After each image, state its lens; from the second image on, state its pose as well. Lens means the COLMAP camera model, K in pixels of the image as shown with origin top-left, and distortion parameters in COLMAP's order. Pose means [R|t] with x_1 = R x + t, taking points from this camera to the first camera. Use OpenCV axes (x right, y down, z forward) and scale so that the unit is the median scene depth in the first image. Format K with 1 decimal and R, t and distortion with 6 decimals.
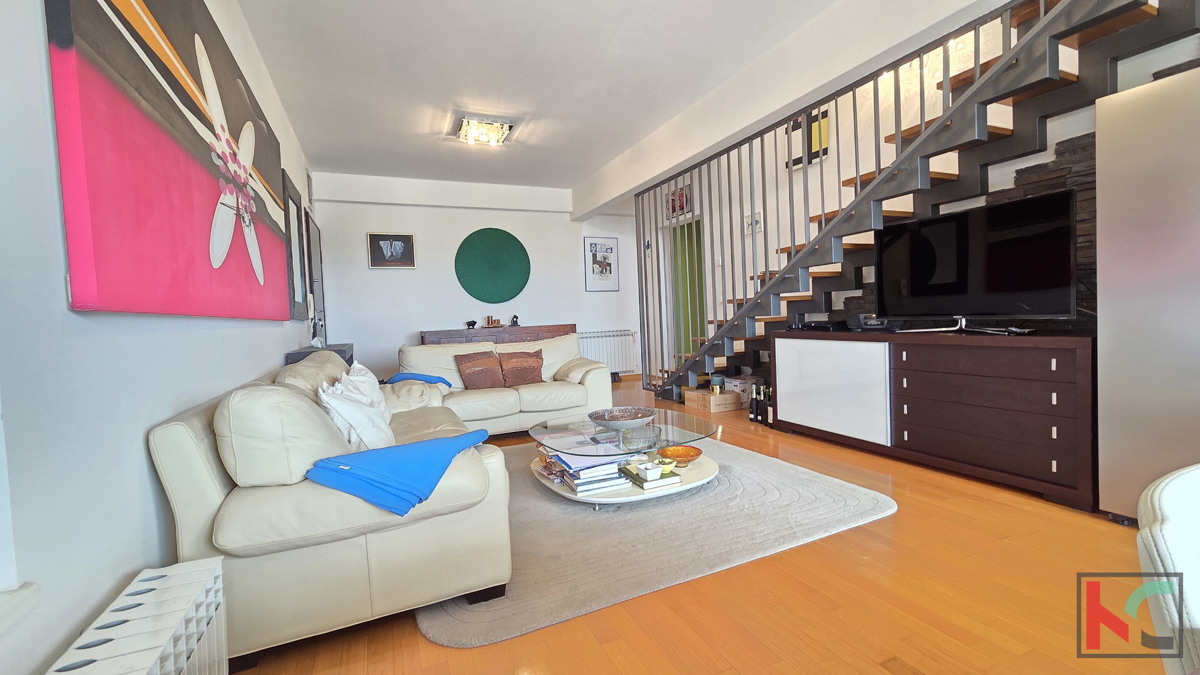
lens RADIAL K [[490.7, 0, 597.5], [0, 490.7, 337.5], [0, 0, 1]] dist [0.003272, -0.001739]
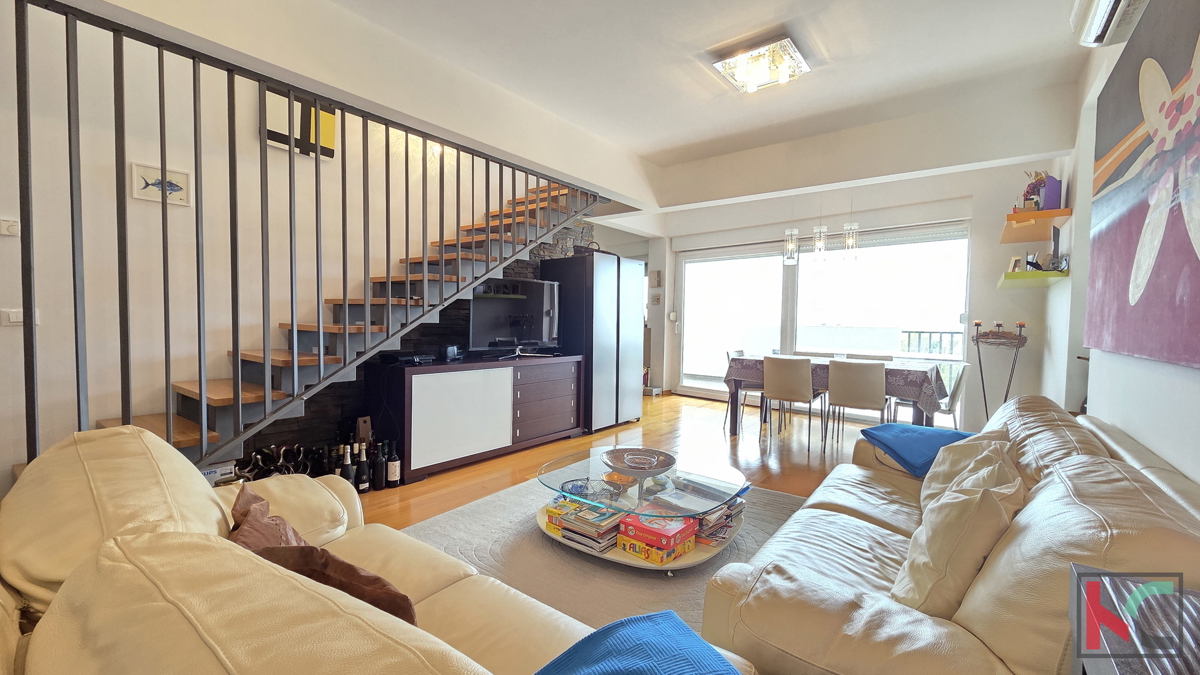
lens RADIAL K [[490.7, 0, 596.4], [0, 490.7, 335.8], [0, 0, 1]] dist [0.003272, -0.001739]
pose [[-0.473439, 0.017515, 0.880653, -0.518077], [0.052258, 0.998600, 0.008233, -0.053108], [-0.879275, 0.049920, -0.473691, 1.082079]]
